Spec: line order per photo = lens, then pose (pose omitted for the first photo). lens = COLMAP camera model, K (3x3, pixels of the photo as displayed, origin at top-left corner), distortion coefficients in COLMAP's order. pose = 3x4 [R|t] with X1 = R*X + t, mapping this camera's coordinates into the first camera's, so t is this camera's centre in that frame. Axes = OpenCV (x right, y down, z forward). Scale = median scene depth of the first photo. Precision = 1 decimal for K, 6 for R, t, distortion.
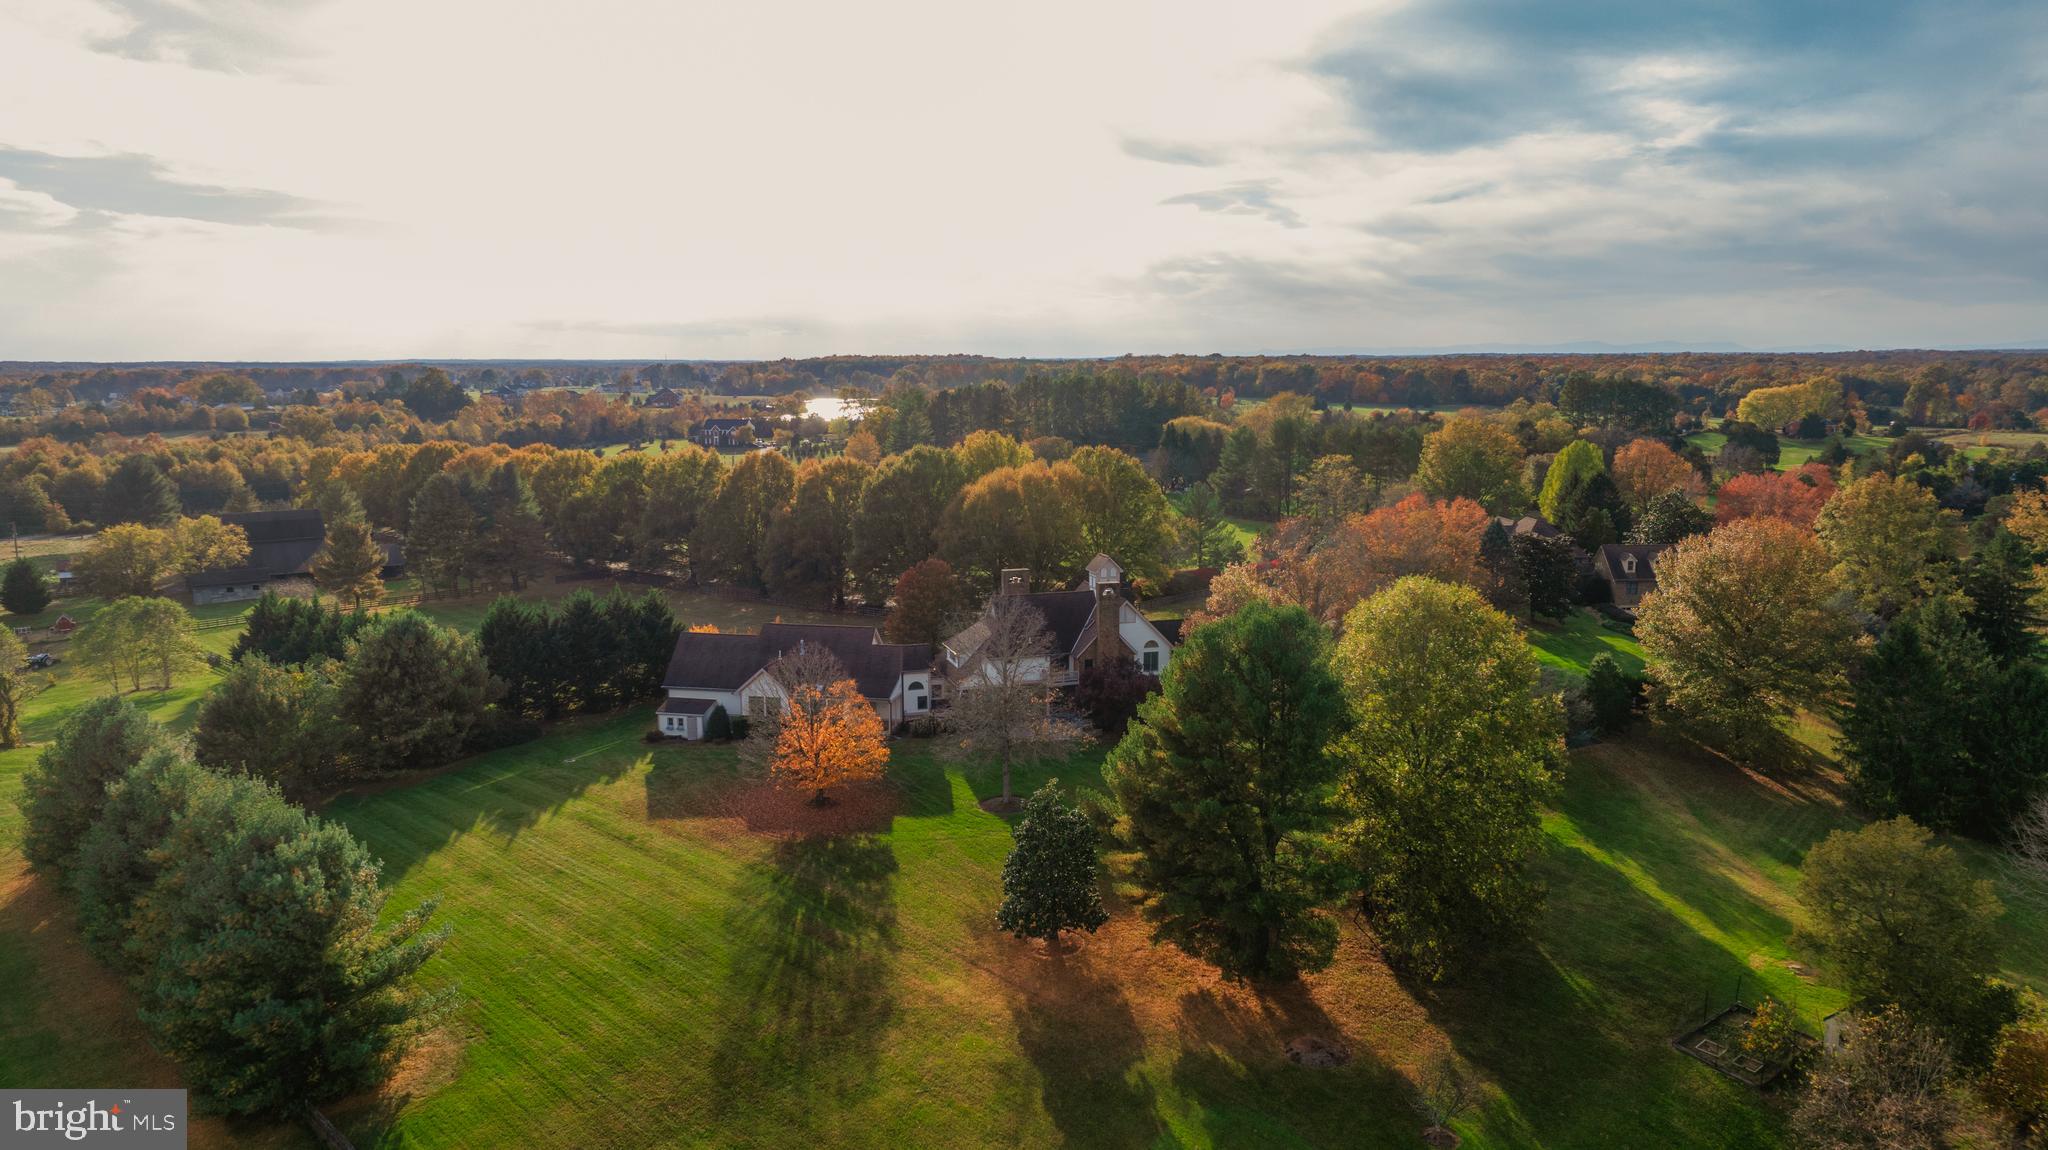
lens RADIAL K [[1468.7, 0, 1024.0], [0, 1468.7, 575.0], [0, 0, 1]] dist [0.004116, -0.095326]
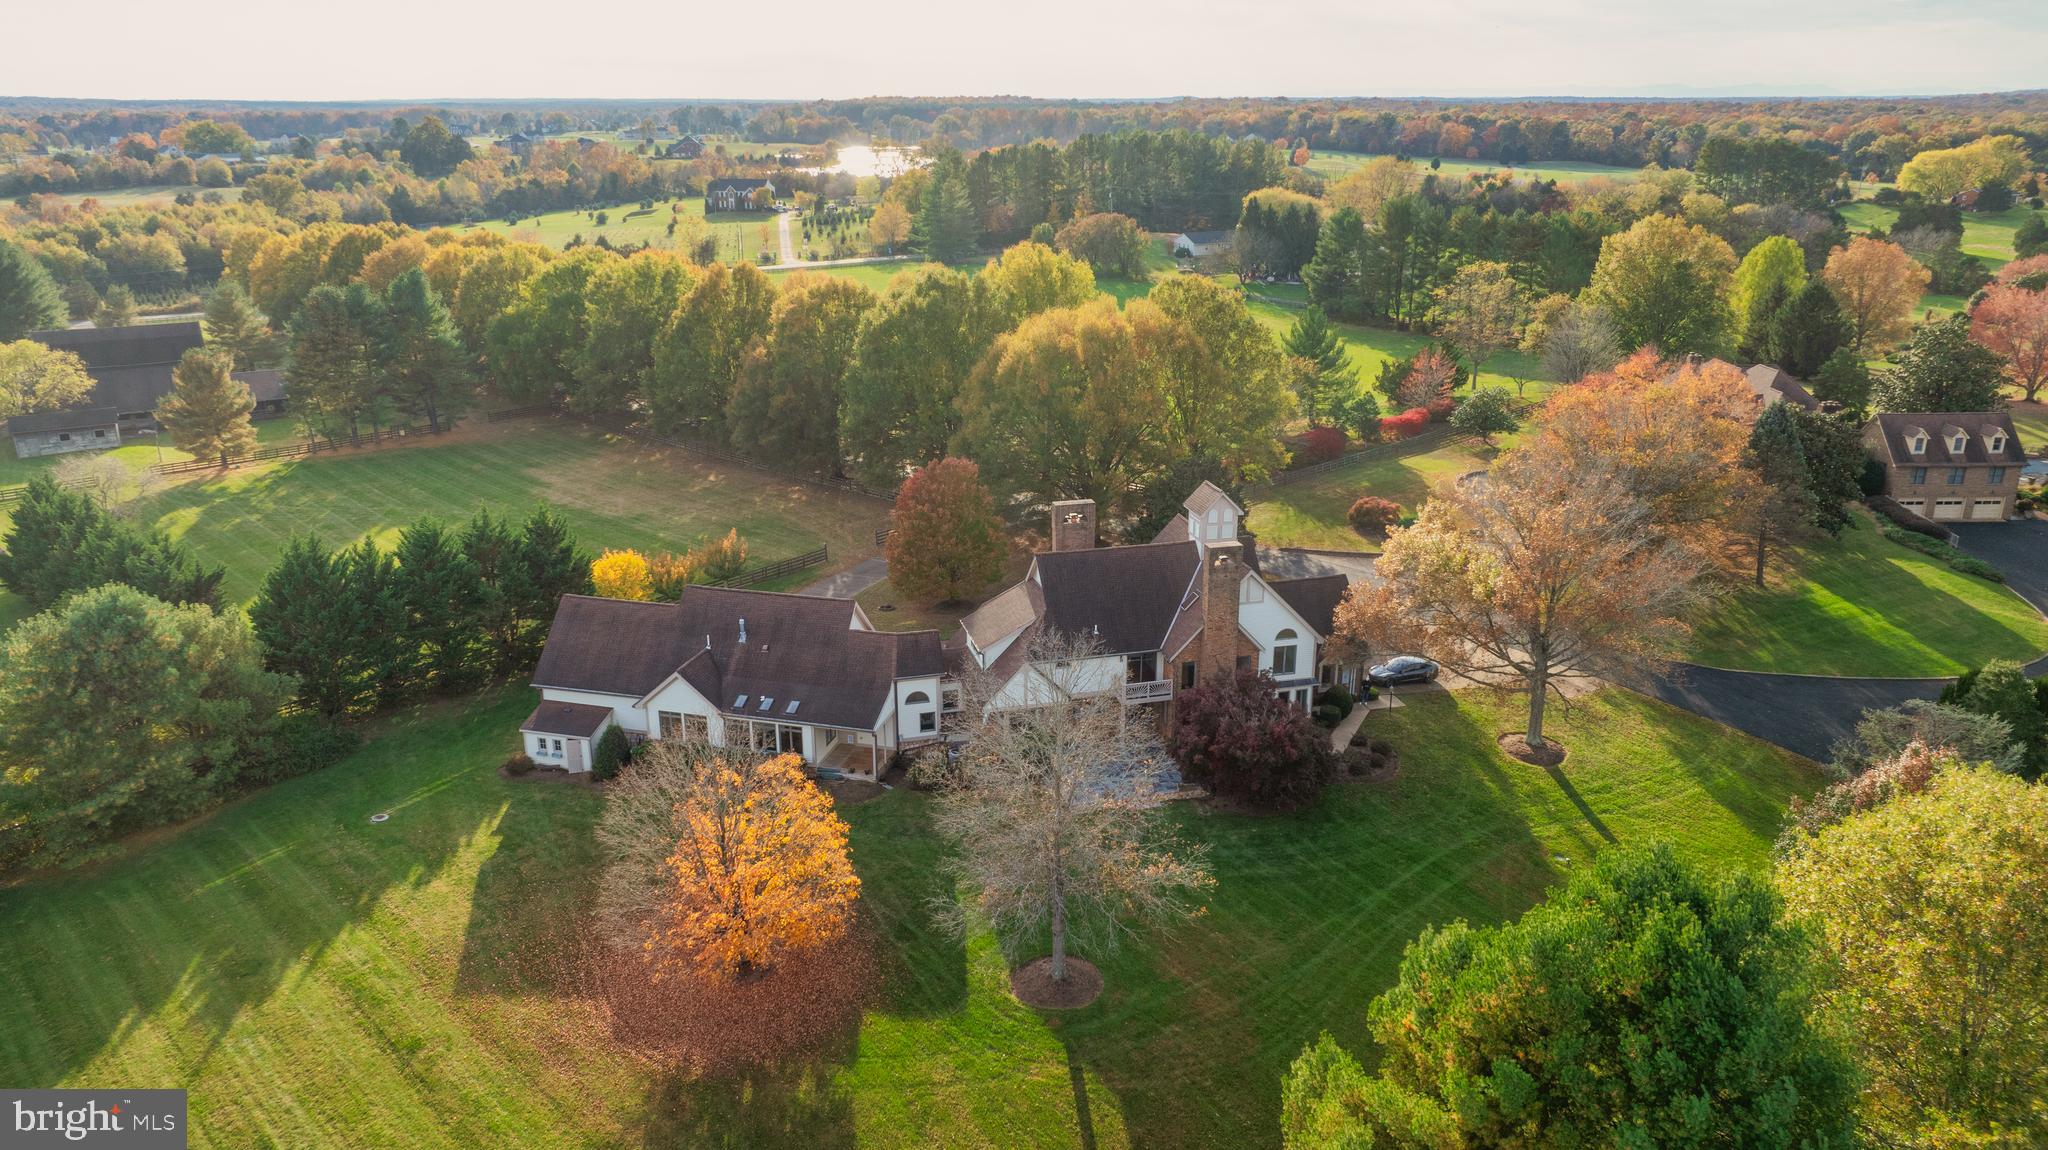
lens RADIAL K [[1473.8, 0, 1024.0], [0, 1473.8, 575.0], [0, 0, 1]] dist [-0.026304, 0.005188]
pose [[0.999461, 0.013484, -0.029927, -0.004797], [-0.008304, 0.985937, 0.166914, -0.048206], [0.031757, -0.166575, 0.985517, 0.213716]]
